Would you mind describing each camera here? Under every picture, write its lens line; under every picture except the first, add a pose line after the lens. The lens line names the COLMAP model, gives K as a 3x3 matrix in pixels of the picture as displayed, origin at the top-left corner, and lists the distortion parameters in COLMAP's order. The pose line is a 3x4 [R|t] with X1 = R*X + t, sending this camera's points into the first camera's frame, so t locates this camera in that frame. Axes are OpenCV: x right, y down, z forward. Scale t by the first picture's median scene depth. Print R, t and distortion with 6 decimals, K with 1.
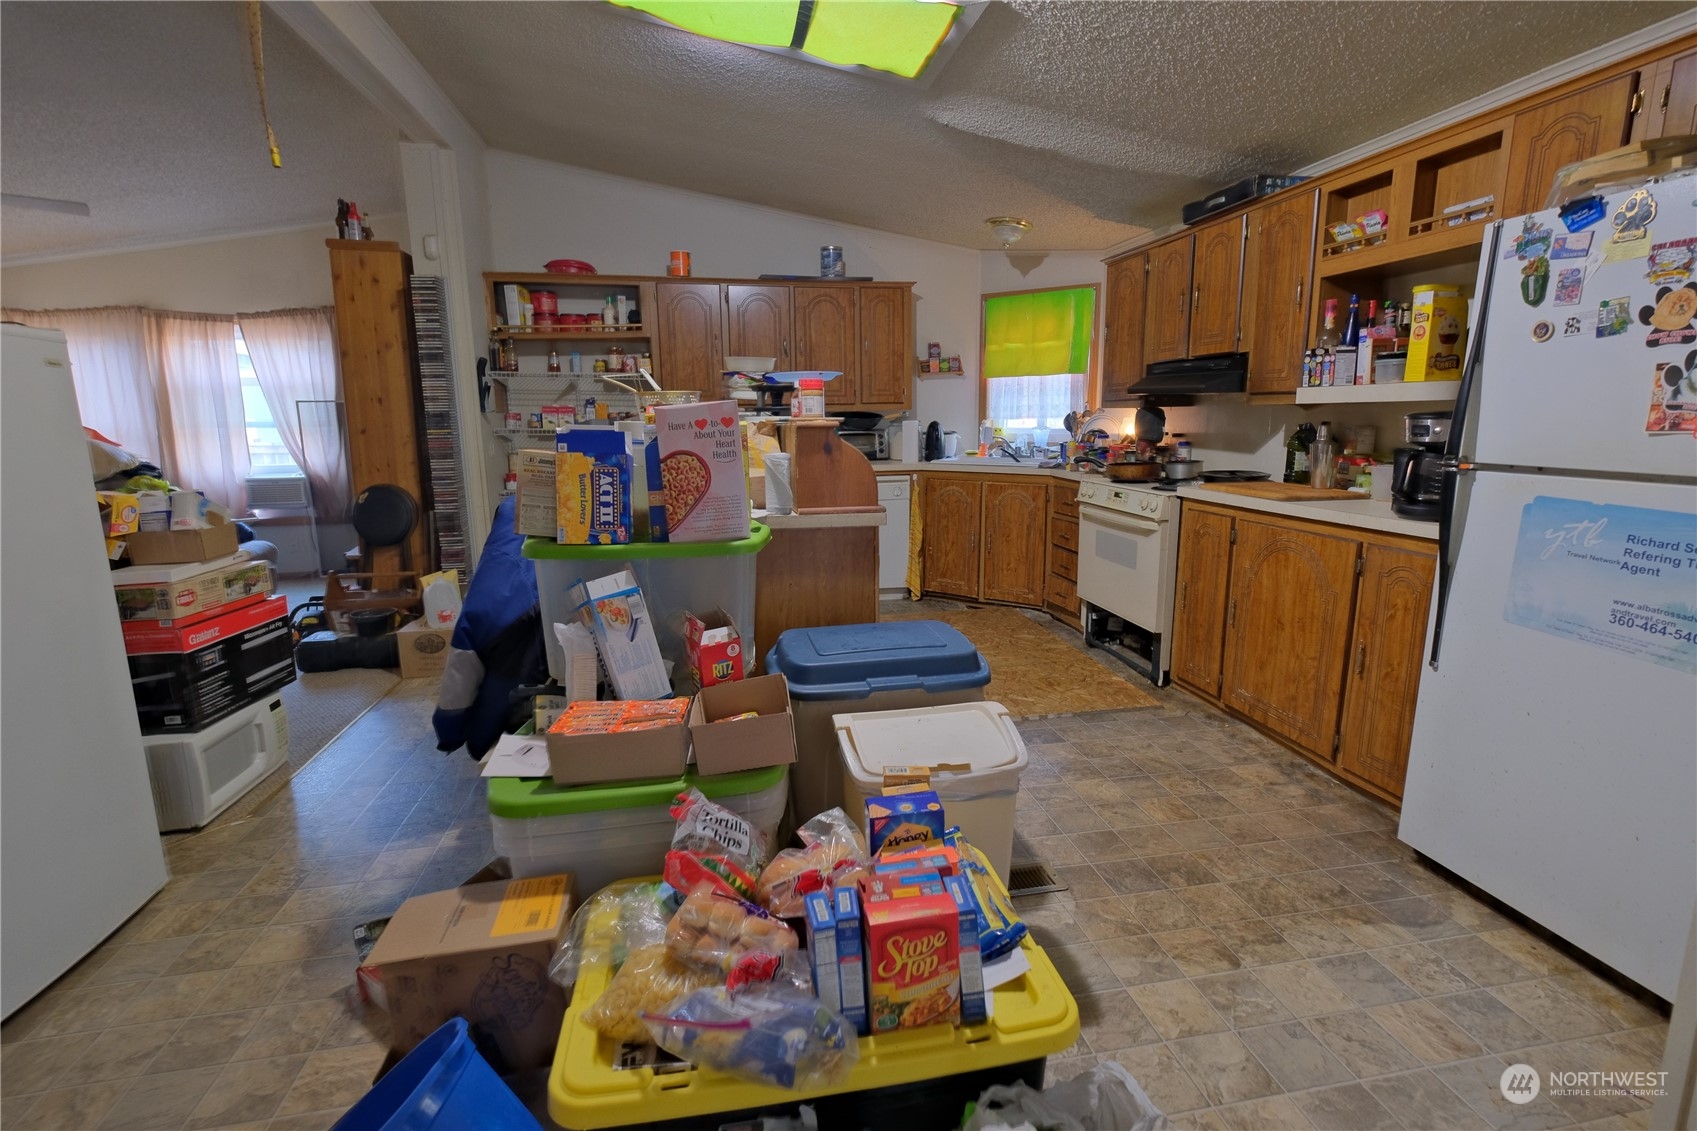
lens RADIAL K [[790.8, 0, 848.4], [0, 790.8, 566.8], [0, 0, 1]] dist [0.002744, -0.000866]
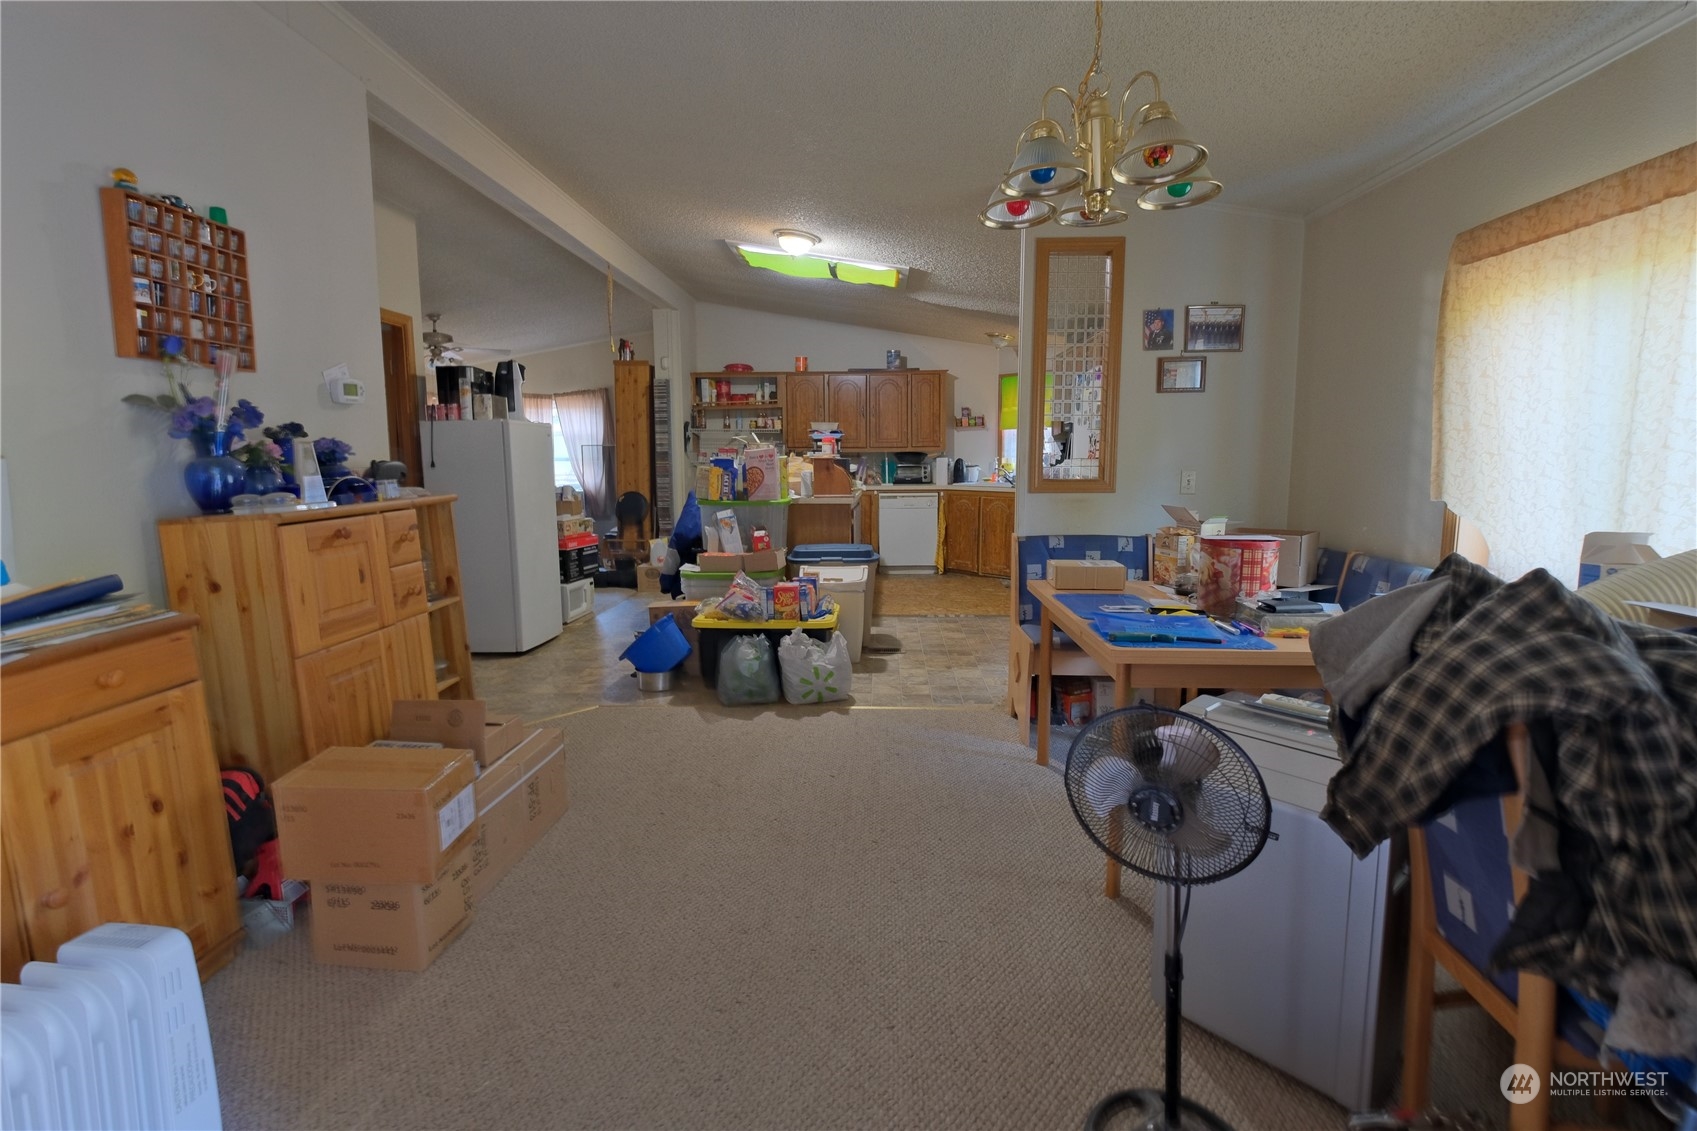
lens RADIAL K [[790.8, 0, 847.0], [0, 790.8, 555.8], [0, 0, 1]] dist [0.002744, -0.000866]
pose [[0.974621, 0.031349, -0.221655, 0.261091], [-0.045005, 0.997369, -0.056828, 0.109043], [0.219291, 0.065362, 0.973468, -0.566997]]
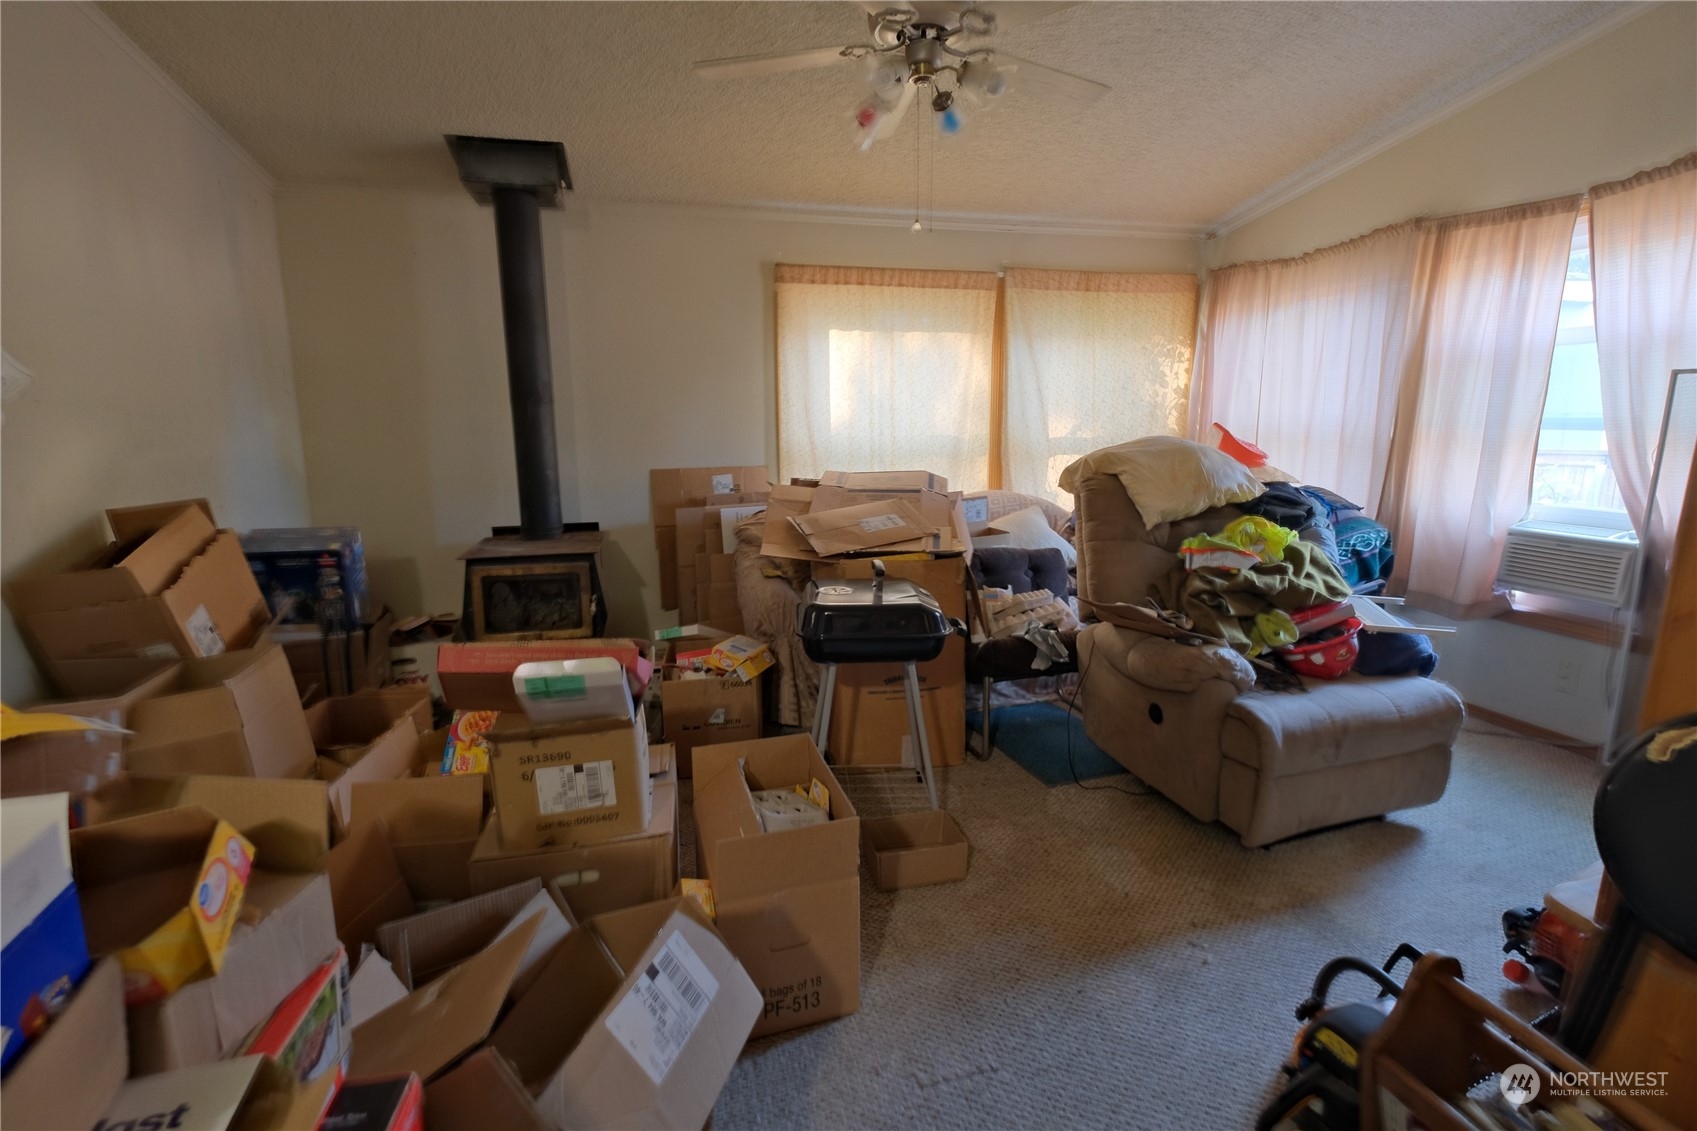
lens RADIAL K [[790.8, 0, 845.5], [0, 790.8, 564.9], [0, 0, 1]] dist [0.002744, -0.000866]
pose [[0.093021, 0.193193, -0.976741, -0.363435], [-0.187190, 0.966895, 0.173418, -0.119533], [0.977909, 0.166705, 0.126106, 0.638191]]
